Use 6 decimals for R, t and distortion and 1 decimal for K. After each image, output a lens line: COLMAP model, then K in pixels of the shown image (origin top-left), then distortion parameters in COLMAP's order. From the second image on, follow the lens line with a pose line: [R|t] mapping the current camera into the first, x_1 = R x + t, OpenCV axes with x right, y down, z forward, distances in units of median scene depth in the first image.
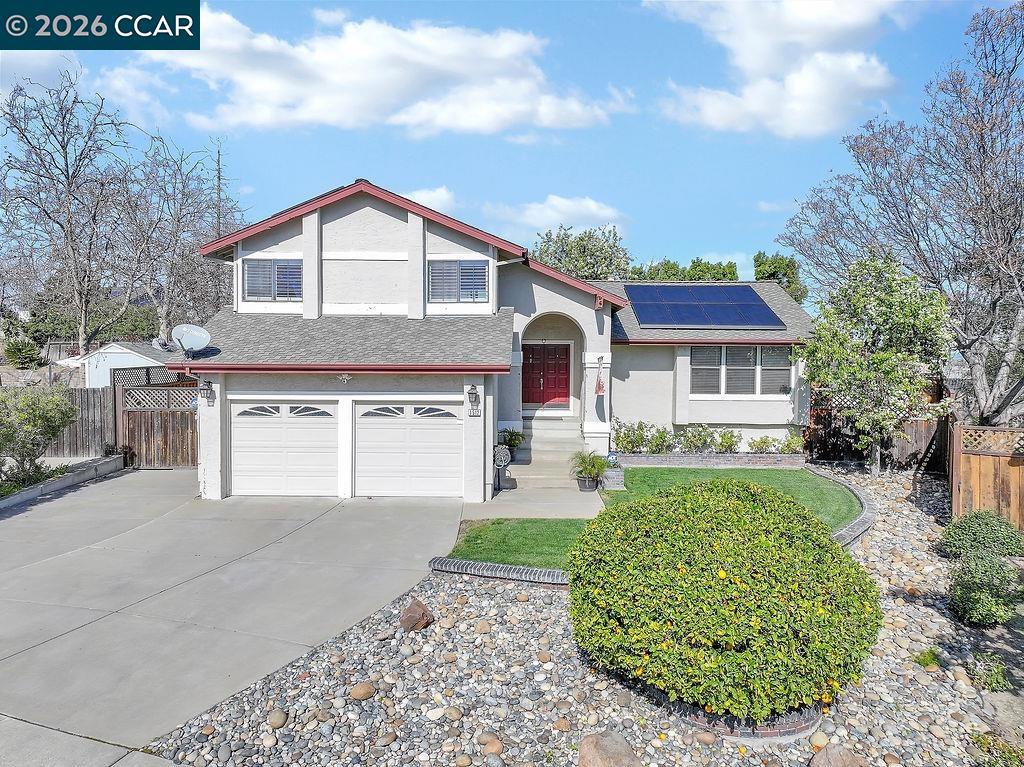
lens RADIAL K [[736.8, 0, 516.7], [0, 736.8, 379.7], [0, 0, 1]] dist [-0.011930, 0.028652]
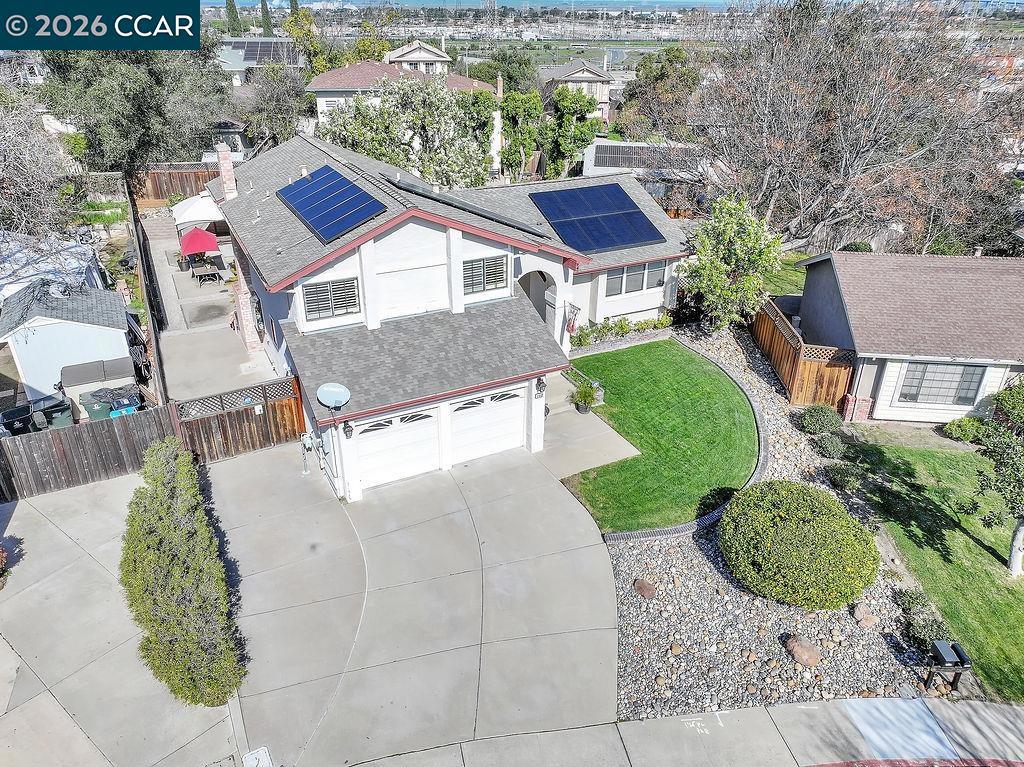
lens RADIAL K [[736.8, 0, 516.7], [0, 736.8, 379.7], [0, 0, 1]] dist [-0.011930, 0.028652]
pose [[0.885361, -0.211019, 0.414255, -0.576728], [0.014906, 0.903481, 0.428369, -0.499929], [-0.464666, -0.373086, 0.803052, -0.057520]]
